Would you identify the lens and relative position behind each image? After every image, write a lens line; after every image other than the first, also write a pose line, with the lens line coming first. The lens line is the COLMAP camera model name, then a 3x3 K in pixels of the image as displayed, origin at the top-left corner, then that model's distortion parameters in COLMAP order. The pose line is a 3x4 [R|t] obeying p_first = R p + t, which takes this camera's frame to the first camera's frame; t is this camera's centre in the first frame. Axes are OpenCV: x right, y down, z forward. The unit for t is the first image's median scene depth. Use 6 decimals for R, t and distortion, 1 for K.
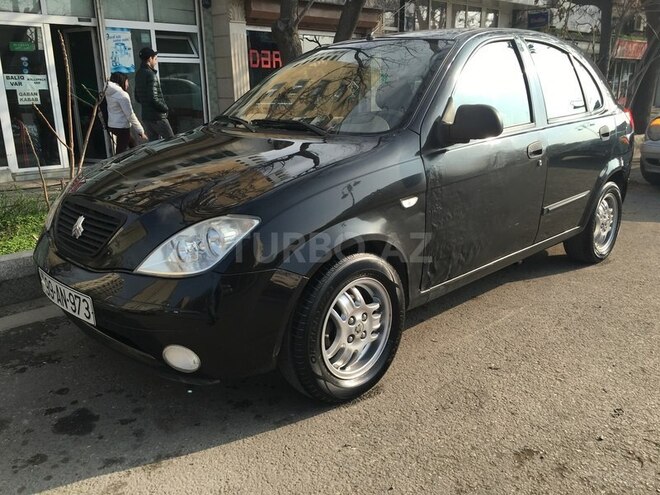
lens RADIAL K [[557.5, 0, 330.3], [0, 557.5, 245.7], [0, 0, 1]] dist [0.045419, -0.033508]
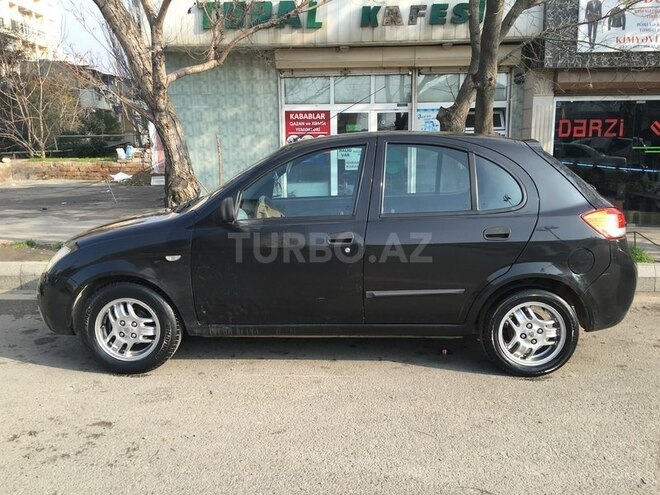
lens RADIAL K [[557.5, 0, 330.9], [0, 557.5, 248.3], [0, 0, 1]] dist [0.045419, -0.033508]
pose [[0.691567, 0.132075, -0.710134, 0.704047], [-0.197208, 0.980313, -0.009727, -0.080868], [0.694870, 0.146771, 0.703999, 0.107676]]
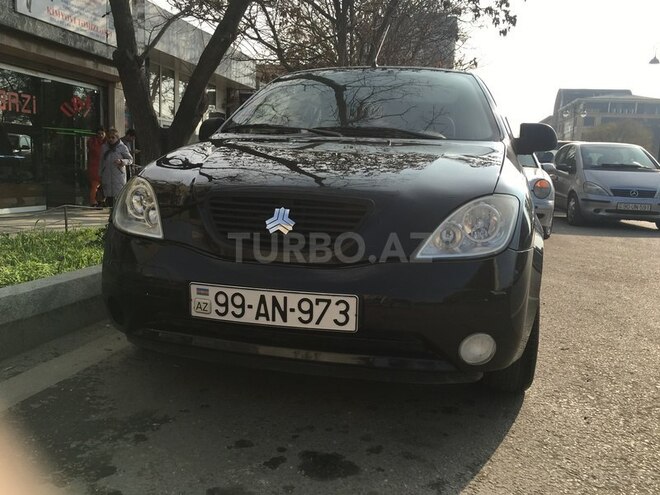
lens RADIAL K [[557.5, 0, 329.9], [0, 557.5, 249.3], [0, 0, 1]] dist [0.045419, -0.033508]
pose [[0.842710, -0.030562, 0.537500, -0.369155], [0.096254, 0.990854, -0.094572, 0.040281], [-0.529694, 0.131433, 0.837944, 0.134936]]
